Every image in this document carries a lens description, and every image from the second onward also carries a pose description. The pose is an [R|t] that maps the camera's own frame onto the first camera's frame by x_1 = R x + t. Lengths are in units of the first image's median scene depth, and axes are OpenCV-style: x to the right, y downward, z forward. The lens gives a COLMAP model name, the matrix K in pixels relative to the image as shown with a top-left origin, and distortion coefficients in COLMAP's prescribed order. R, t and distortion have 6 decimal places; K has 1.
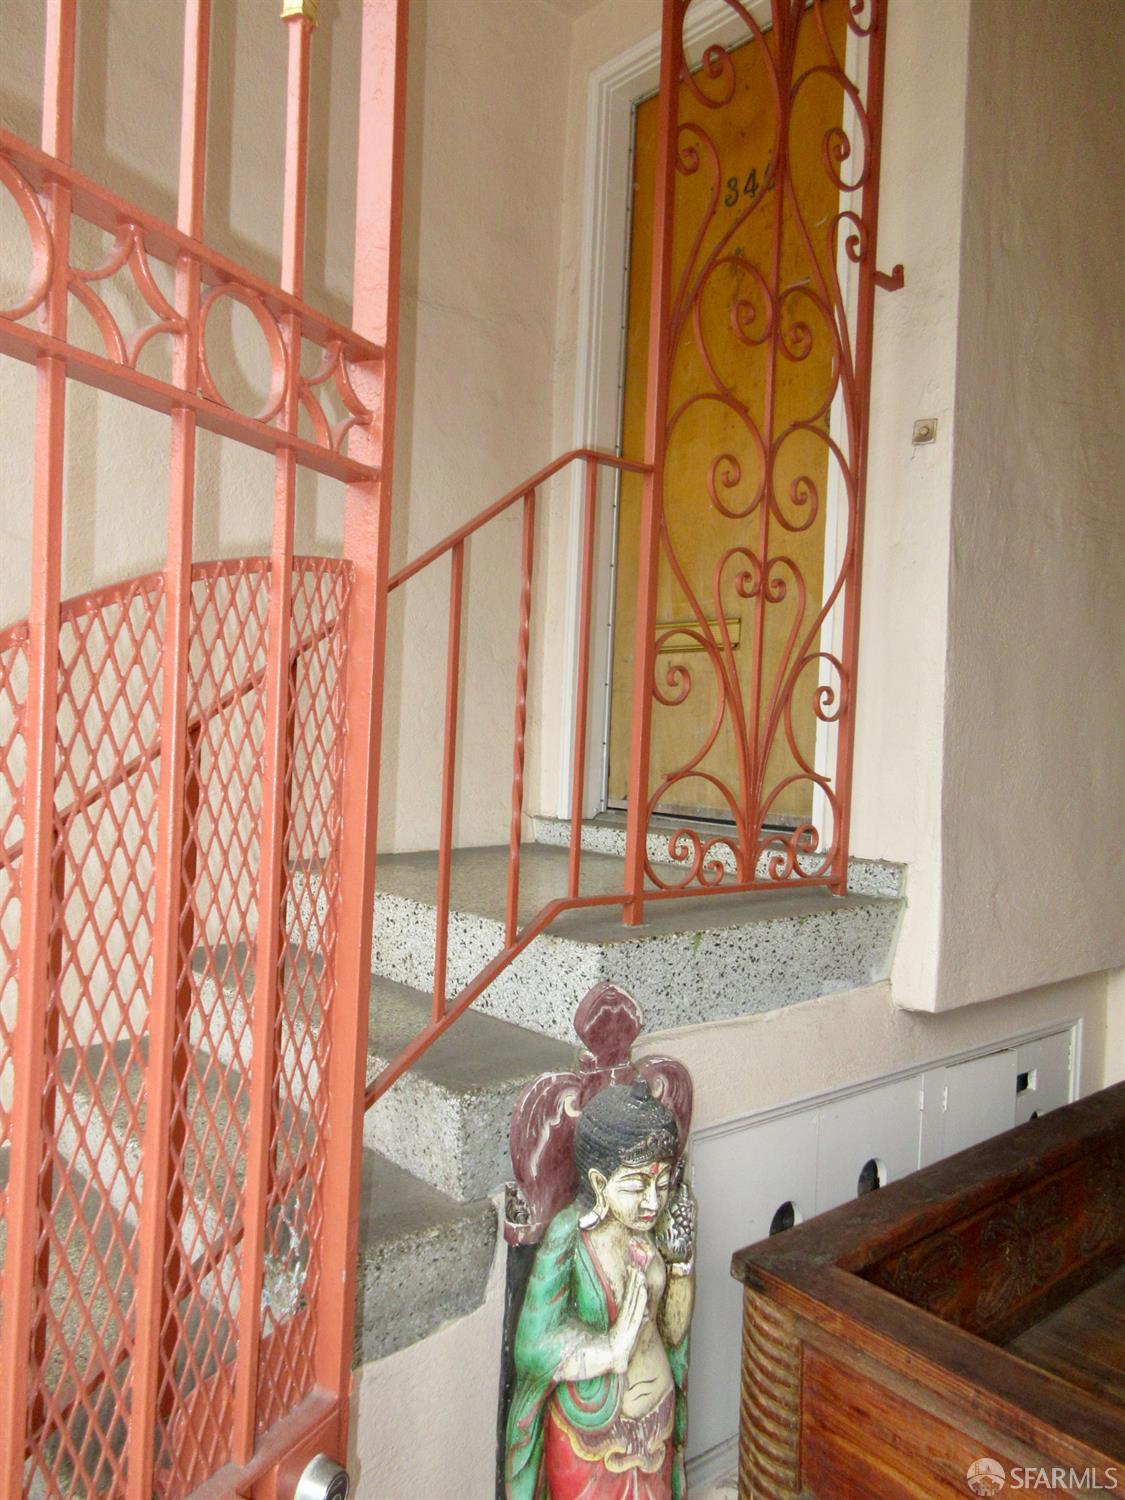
lens RADIAL K [[1135.3, 0, 560.7], [0, 1135.3, 744.4], [0, 0, 1]] dist [0.008974, 0.000518]
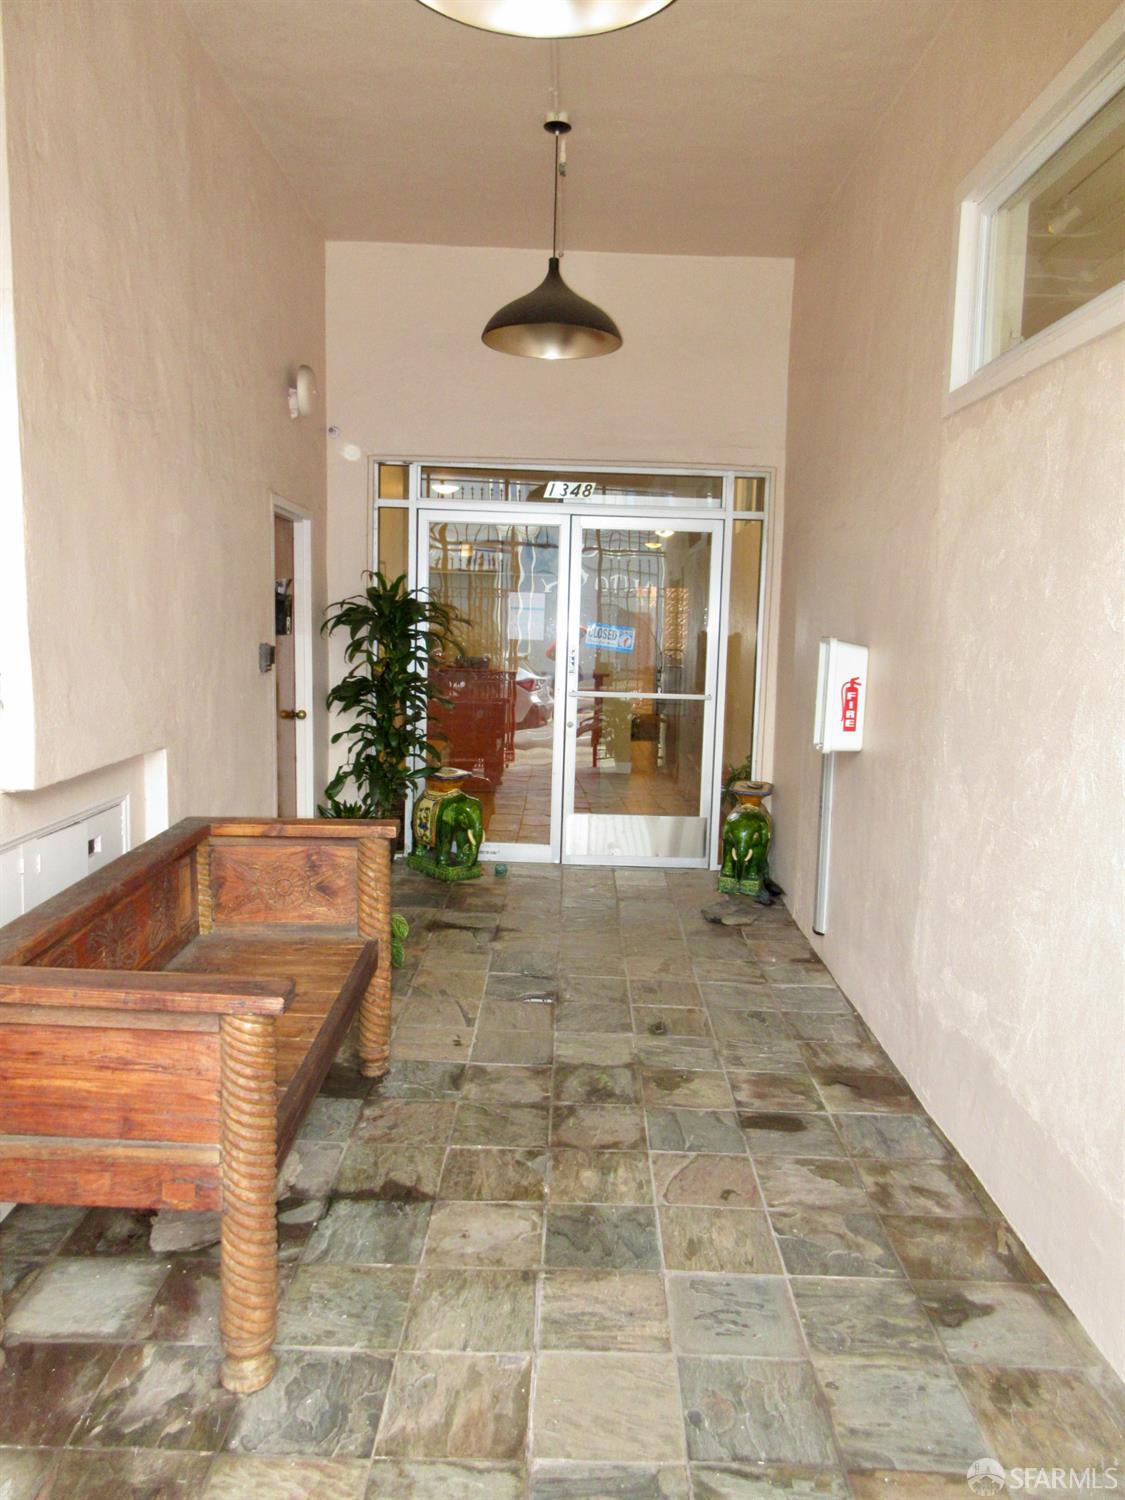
lens RADIAL K [[1135.3, 0, 561.8], [0, 1135.3, 751.1], [0, 0, 1]] dist [0.008974, 0.000518]
pose [[0.651967, -0.105422, 0.750883, -0.216021], [0.006561, 0.991035, 0.133443, 0.027706], [-0.758219, -0.082074, 0.646813, -0.236366]]
